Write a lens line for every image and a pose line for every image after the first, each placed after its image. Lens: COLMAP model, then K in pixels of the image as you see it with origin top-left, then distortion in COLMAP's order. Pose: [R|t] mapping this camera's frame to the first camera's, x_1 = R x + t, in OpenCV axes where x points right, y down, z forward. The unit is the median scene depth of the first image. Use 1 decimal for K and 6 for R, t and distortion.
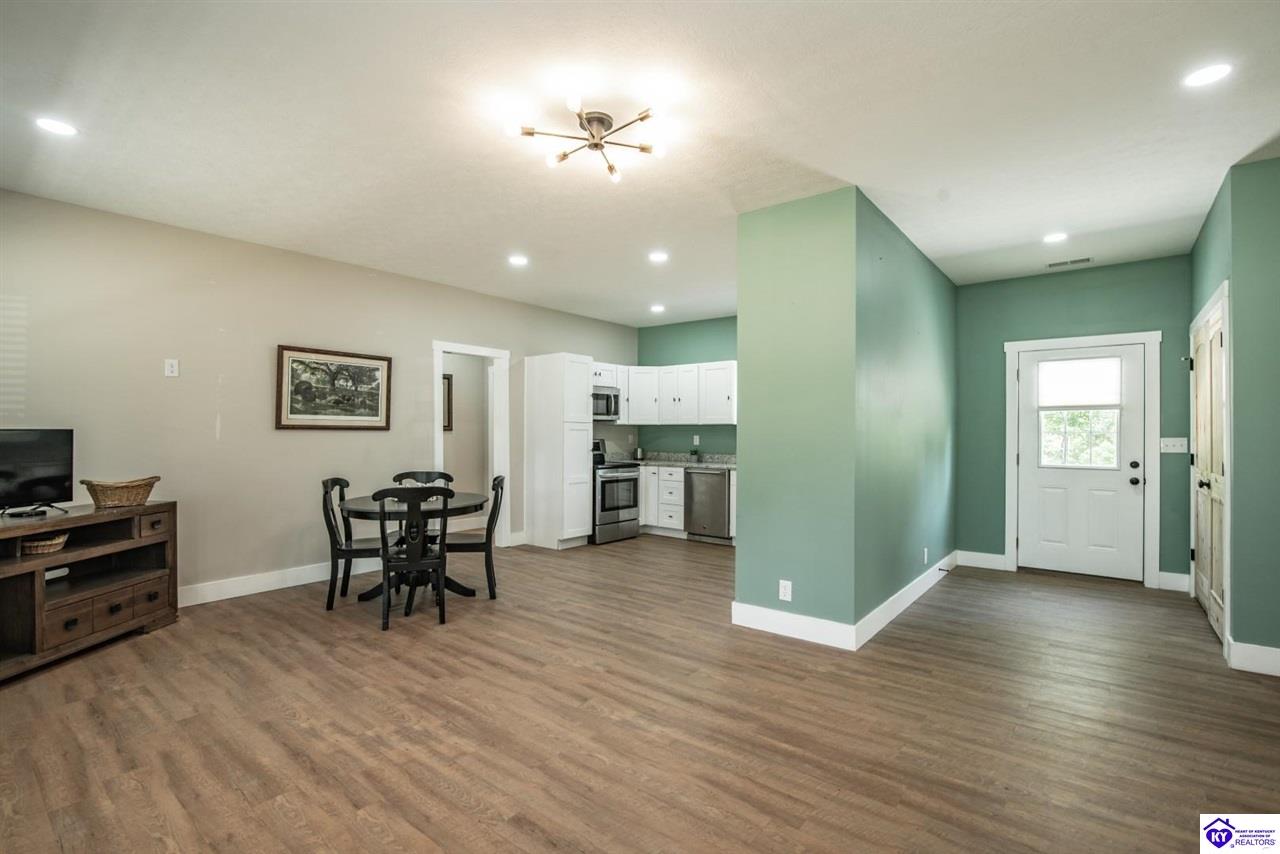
lens RADIAL K [[594.8, 0, 637.3], [0, 594.8, 428.8], [0, 0, 1]] dist [-0.013843, 0.000031]
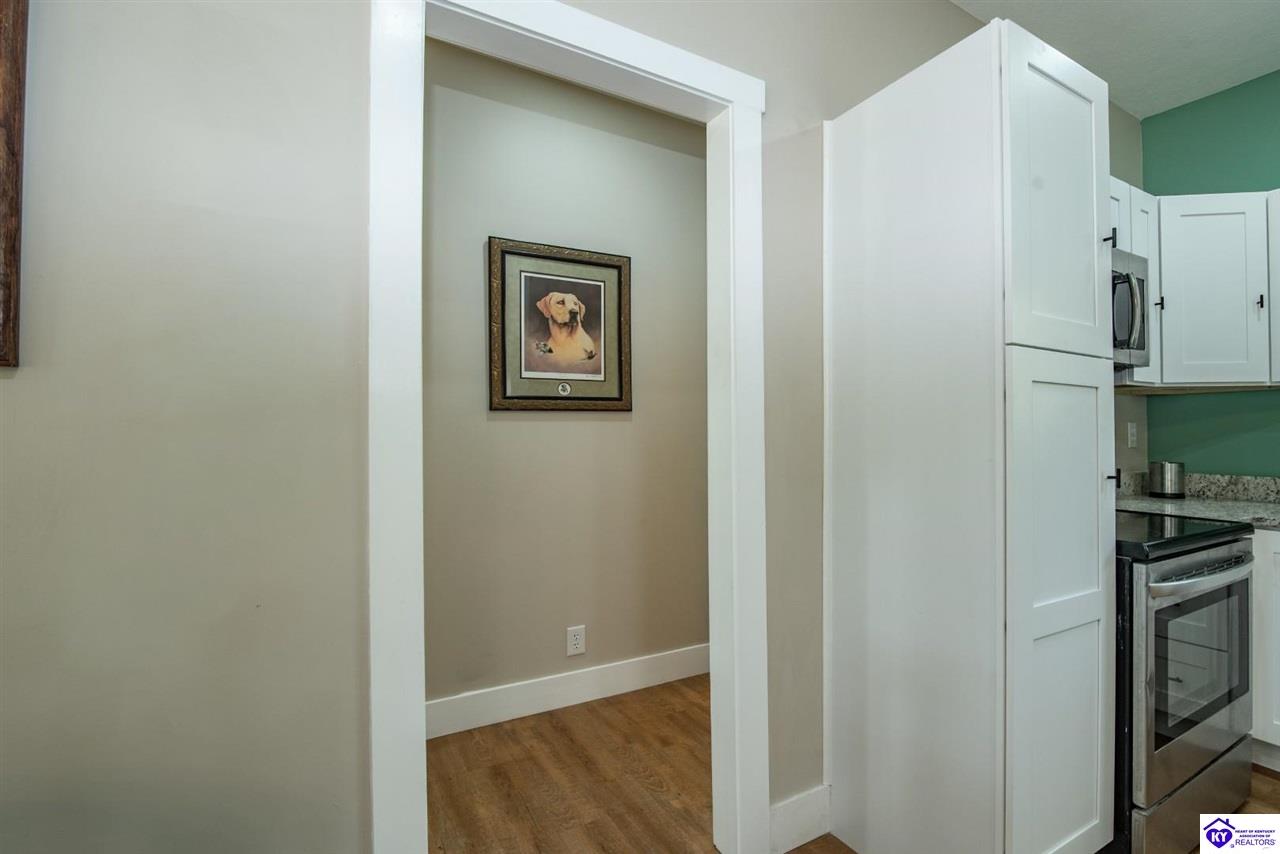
lens RADIAL K [[636.1, 0, 753.9], [0, 636.1, 431.8], [0, 0, 1]] dist [-0.015967, -0.000130]
pose [[0.953153, -0.007387, -0.302398, -0.134045], [0.006952, 0.999973, -0.002513, 0.017923], [0.302408, 0.000293, 0.953179, 0.723925]]
